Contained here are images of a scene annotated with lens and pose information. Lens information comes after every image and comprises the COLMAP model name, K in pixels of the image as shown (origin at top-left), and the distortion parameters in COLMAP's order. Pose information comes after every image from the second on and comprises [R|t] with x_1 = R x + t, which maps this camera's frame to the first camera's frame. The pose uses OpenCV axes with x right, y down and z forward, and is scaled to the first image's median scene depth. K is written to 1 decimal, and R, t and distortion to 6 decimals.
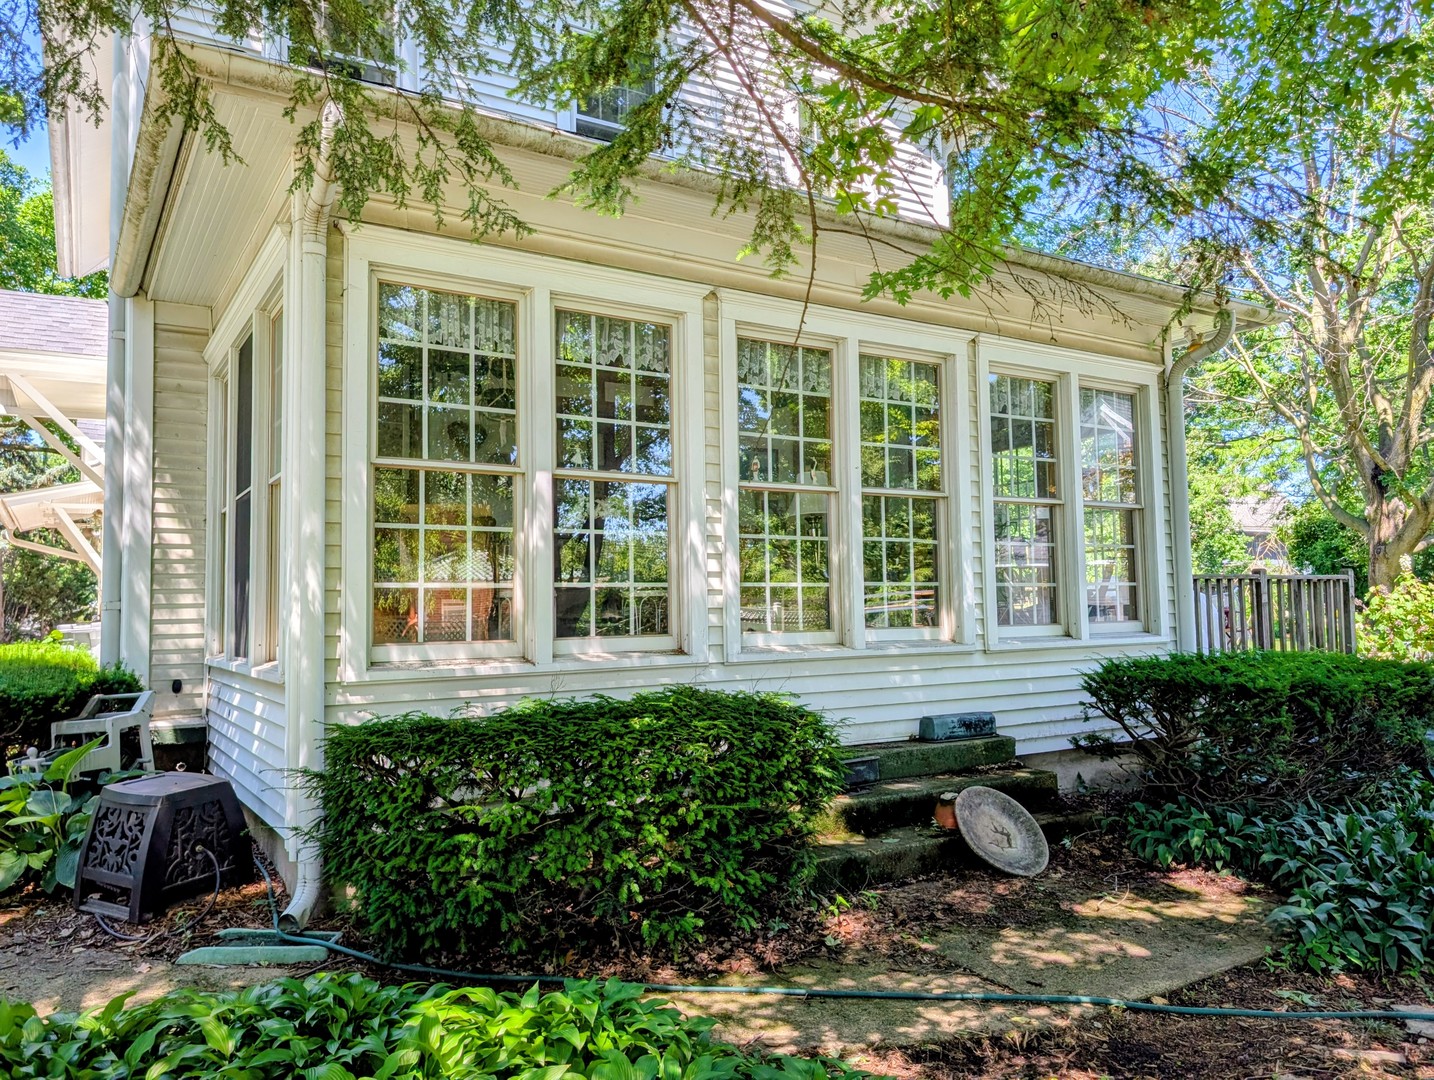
lens RADIAL K [[1038.4, 0, 739.9], [0, 1038.4, 541.1], [0, 0, 1]] dist [0.006350, -0.000677]
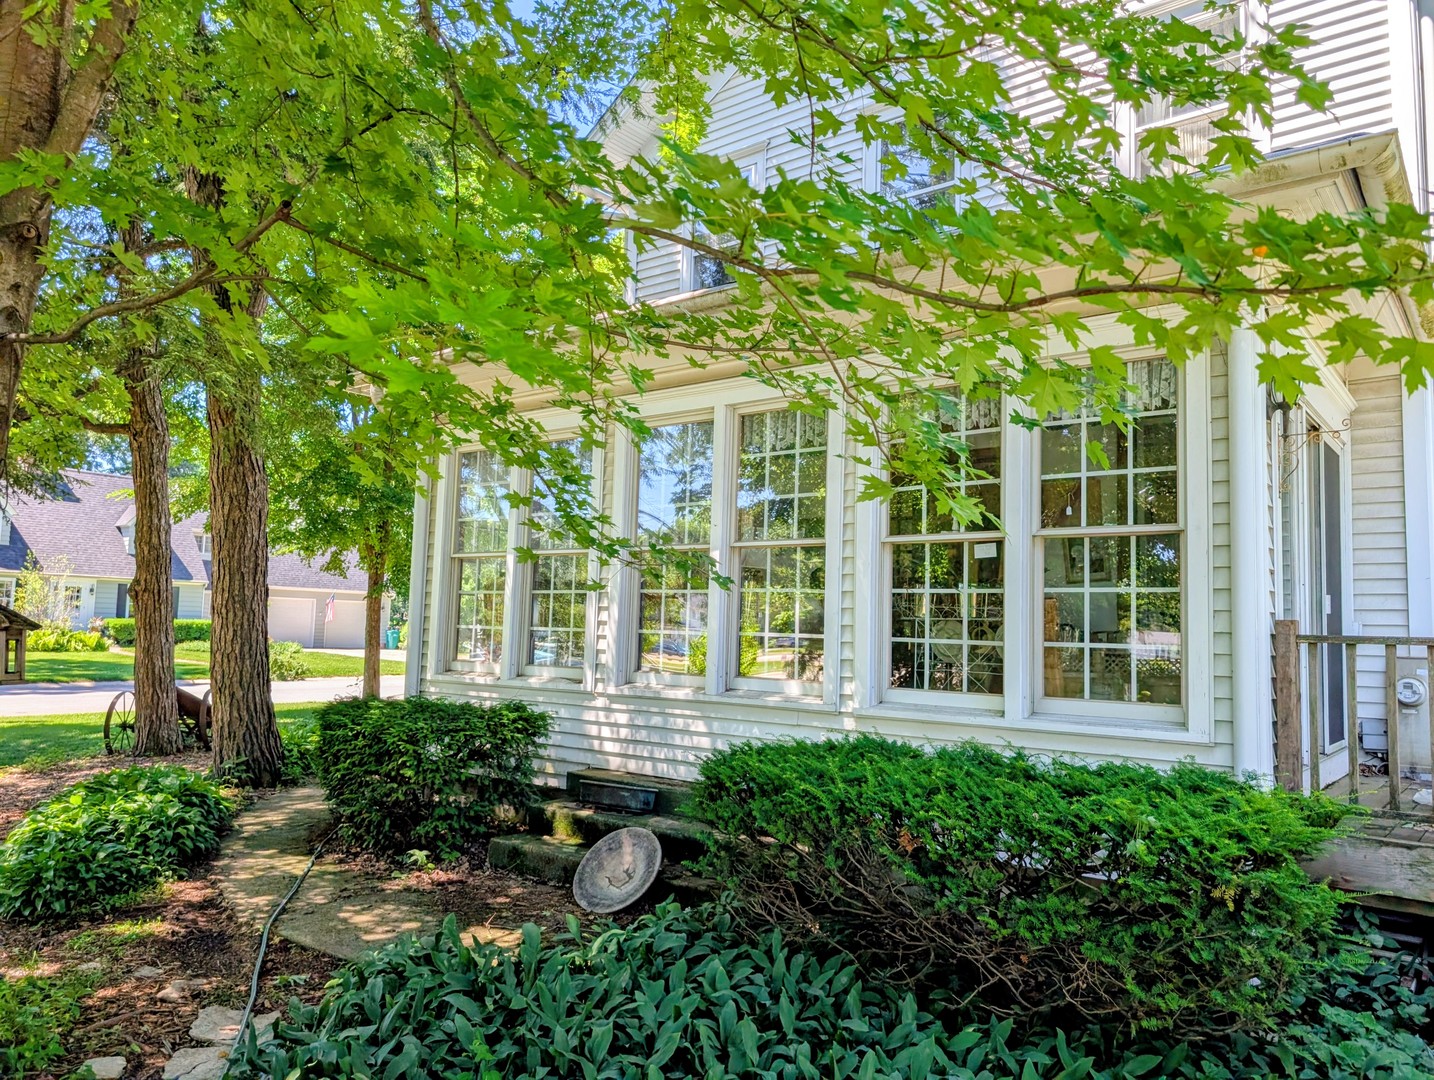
lens RADIAL K [[1038.4, 0, 739.9], [0, 1038.4, 541.1], [0, 0, 1]] dist [0.006350, -0.000677]
pose [[0.304915, -0.075942, -0.949347, 0.844776], [0.014628, 0.997072, -0.075062, 0.016472], [0.952267, 0.009000, 0.305133, 0.514421]]
